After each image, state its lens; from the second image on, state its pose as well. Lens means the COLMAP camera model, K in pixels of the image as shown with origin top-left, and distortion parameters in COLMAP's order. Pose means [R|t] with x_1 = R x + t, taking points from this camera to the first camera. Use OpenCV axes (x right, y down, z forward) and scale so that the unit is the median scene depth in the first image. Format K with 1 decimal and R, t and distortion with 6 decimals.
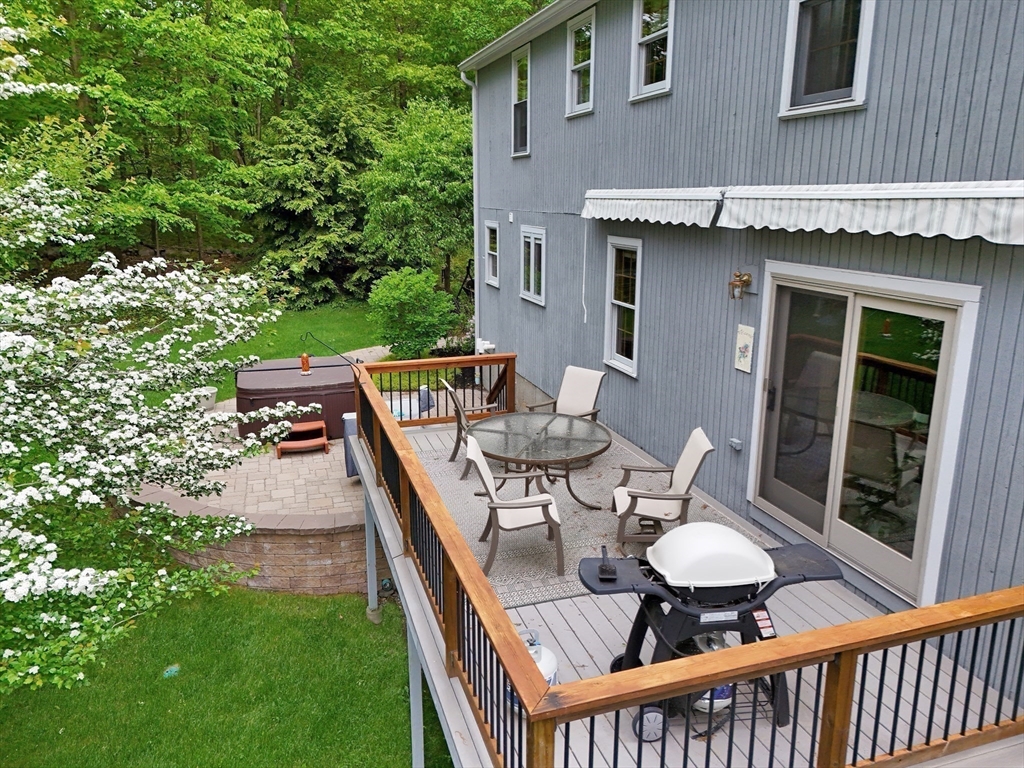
lens RADIAL K [[756.5, 0, 512.0], [0, 756.5, 384.0], [0, 0, 1]] dist [0.006236, 0.000708]
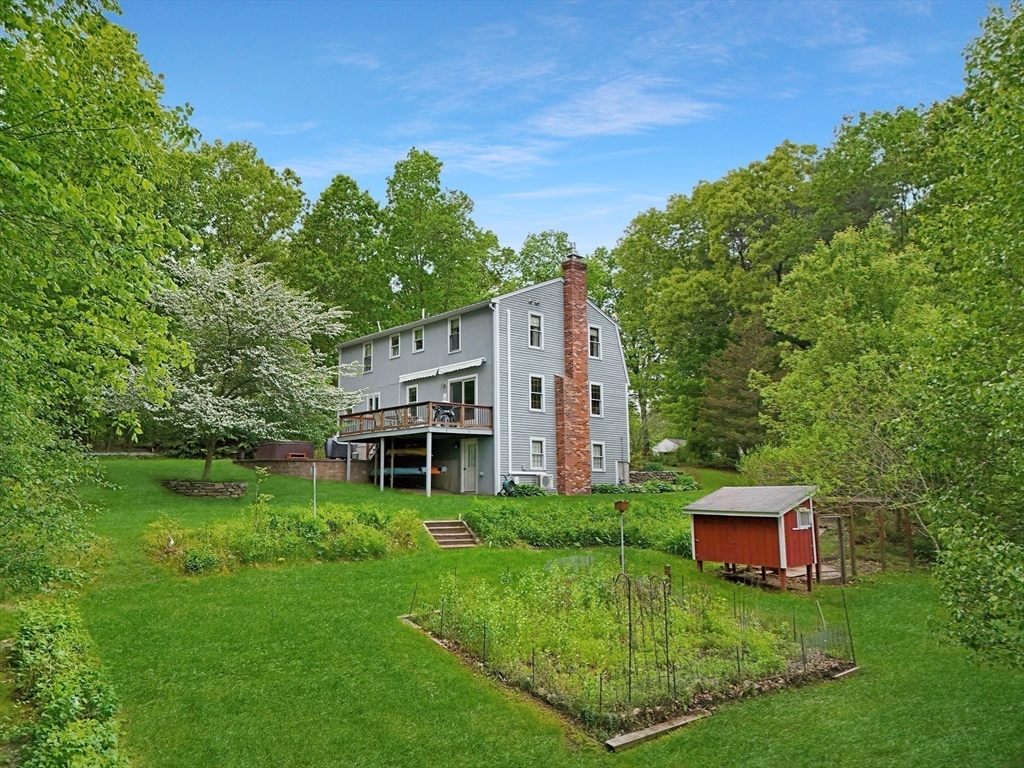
lens RADIAL K [[756.5, 0, 512.0], [0, 756.5, 384.0], [0, 0, 1]] dist [0.006236, 0.000708]
pose [[0.910747, 0.044177, 0.410595, -1.257273], [0.115681, 0.927163, -0.356352, 1.594564], [-0.396431, 0.372045, 0.839301, -3.178471]]
